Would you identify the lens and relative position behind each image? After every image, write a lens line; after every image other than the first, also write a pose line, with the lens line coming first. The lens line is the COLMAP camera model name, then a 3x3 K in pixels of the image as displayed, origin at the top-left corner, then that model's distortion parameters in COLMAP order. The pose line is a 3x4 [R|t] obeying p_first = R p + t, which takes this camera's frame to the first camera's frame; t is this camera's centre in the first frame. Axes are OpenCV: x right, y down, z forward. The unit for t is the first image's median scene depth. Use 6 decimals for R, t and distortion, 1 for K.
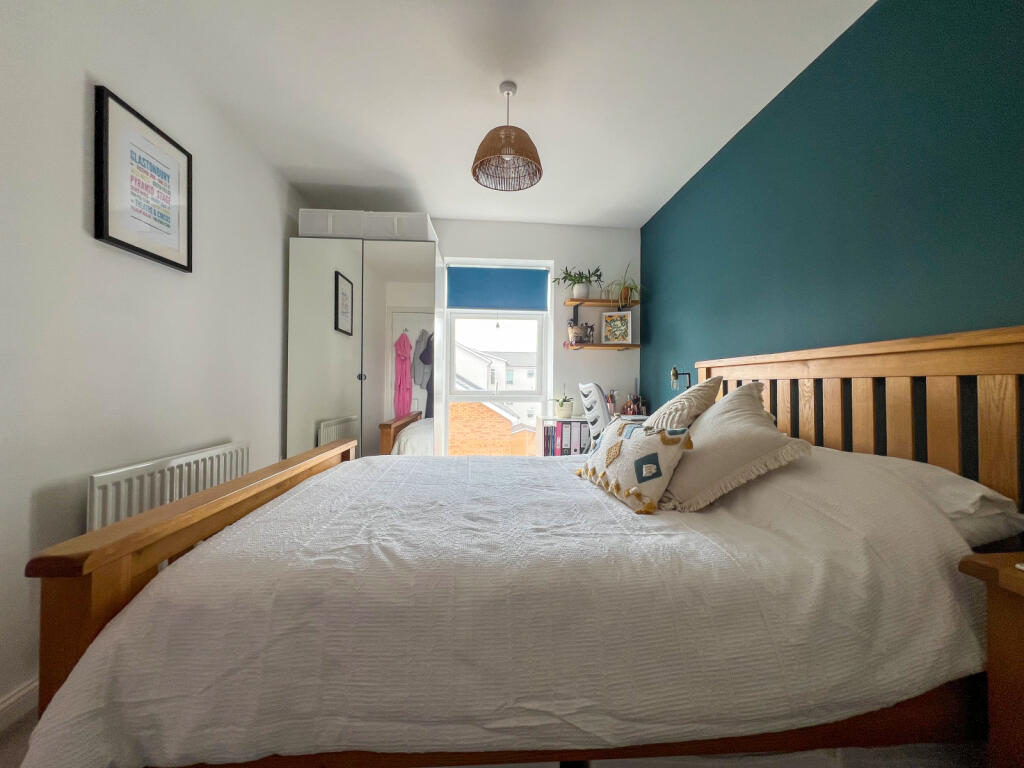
lens RADIAL K [[409.8, 0, 515.2], [0, 409.8, 380.5], [0, 0, 1]] dist [-0.002601, -0.000691]
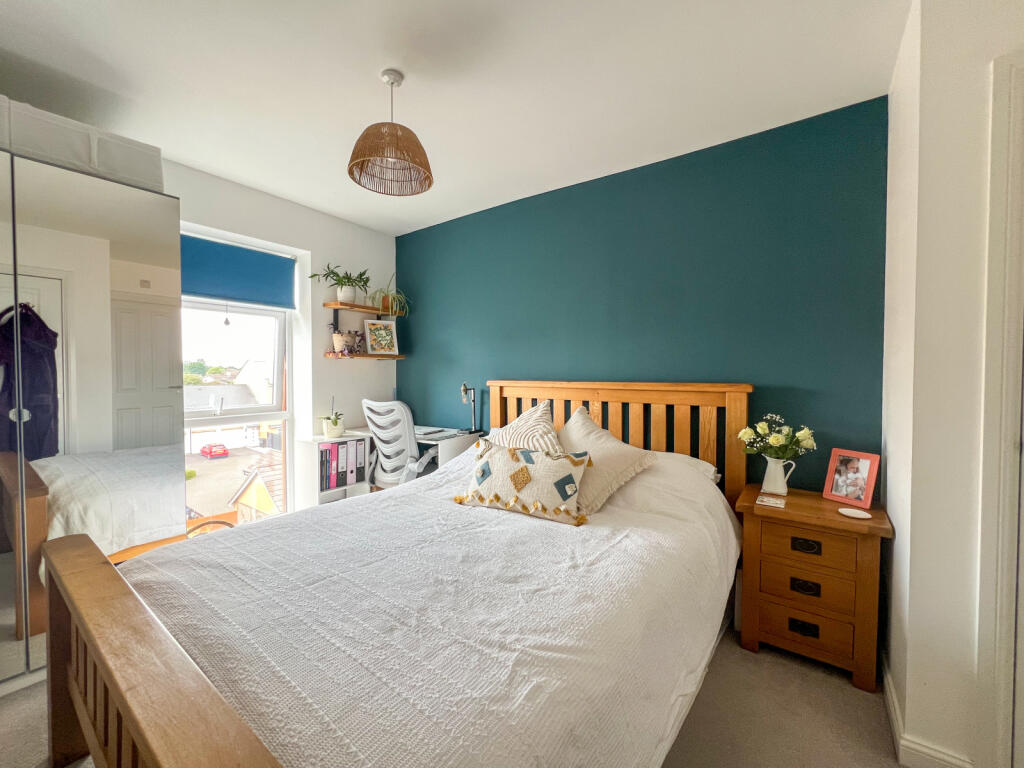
lens RADIAL K [[409.8, 0, 517.5], [0, 409.8, 381.4], [0, 0, 1]] dist [-0.002601, -0.000691]
pose [[0.649195, -0.019334, 0.760376, -0.344918], [-0.007835, 0.999454, 0.032102, -0.070767], [-0.760582, -0.026798, 0.648689, 0.152971]]
